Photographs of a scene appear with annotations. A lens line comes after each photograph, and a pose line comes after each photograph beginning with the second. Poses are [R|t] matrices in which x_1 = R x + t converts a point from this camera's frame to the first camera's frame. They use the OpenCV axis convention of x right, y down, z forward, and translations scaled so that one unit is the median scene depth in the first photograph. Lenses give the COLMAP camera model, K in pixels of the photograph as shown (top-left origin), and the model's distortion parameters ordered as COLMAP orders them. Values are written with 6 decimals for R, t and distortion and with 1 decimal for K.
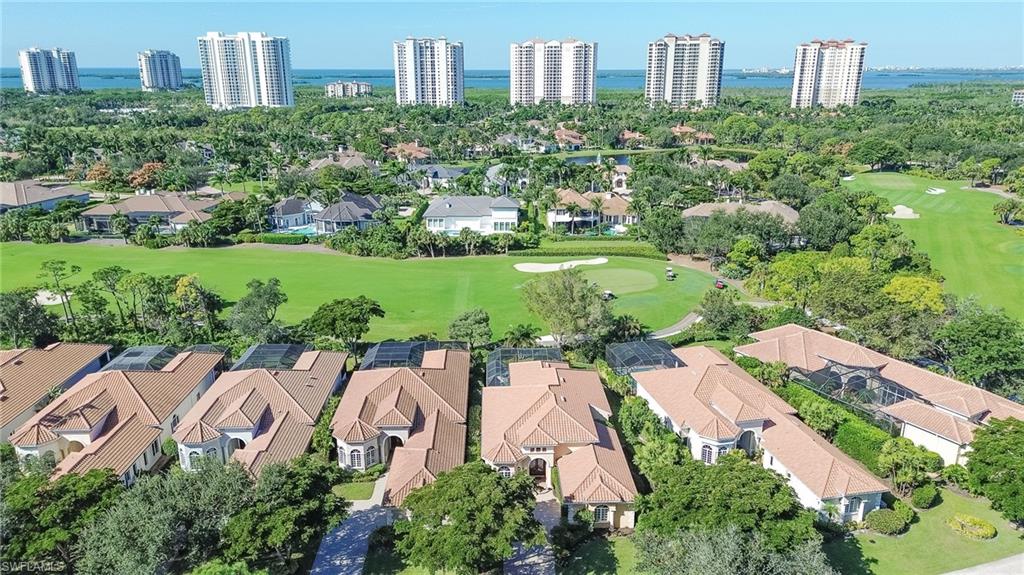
lens RADIAL K [[720.1, 0, 515.1], [0, 720.1, 289.1], [0, 0, 1]] dist [0.012225, 0.000838]
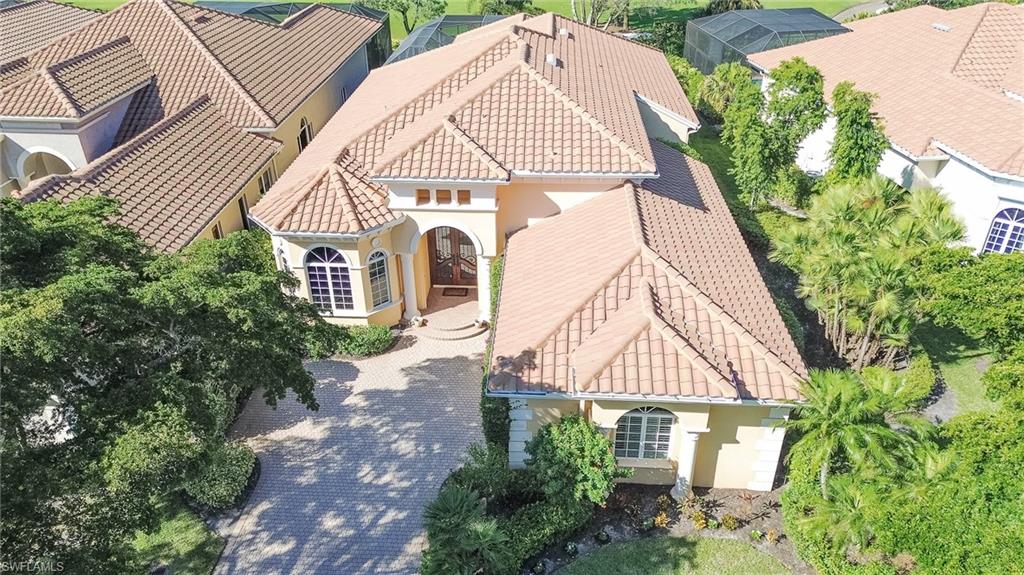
lens RADIAL K [[720.1, 0, 511.5], [0, 720.1, 284.9], [0, 0, 1]] dist [0.012225, 0.000838]
pose [[0.994880, 0.036074, -0.094406, 0.089248], [-0.013174, 0.972446, 0.232754, 0.190886], [0.100201, -0.230318, 0.967943, 0.718516]]
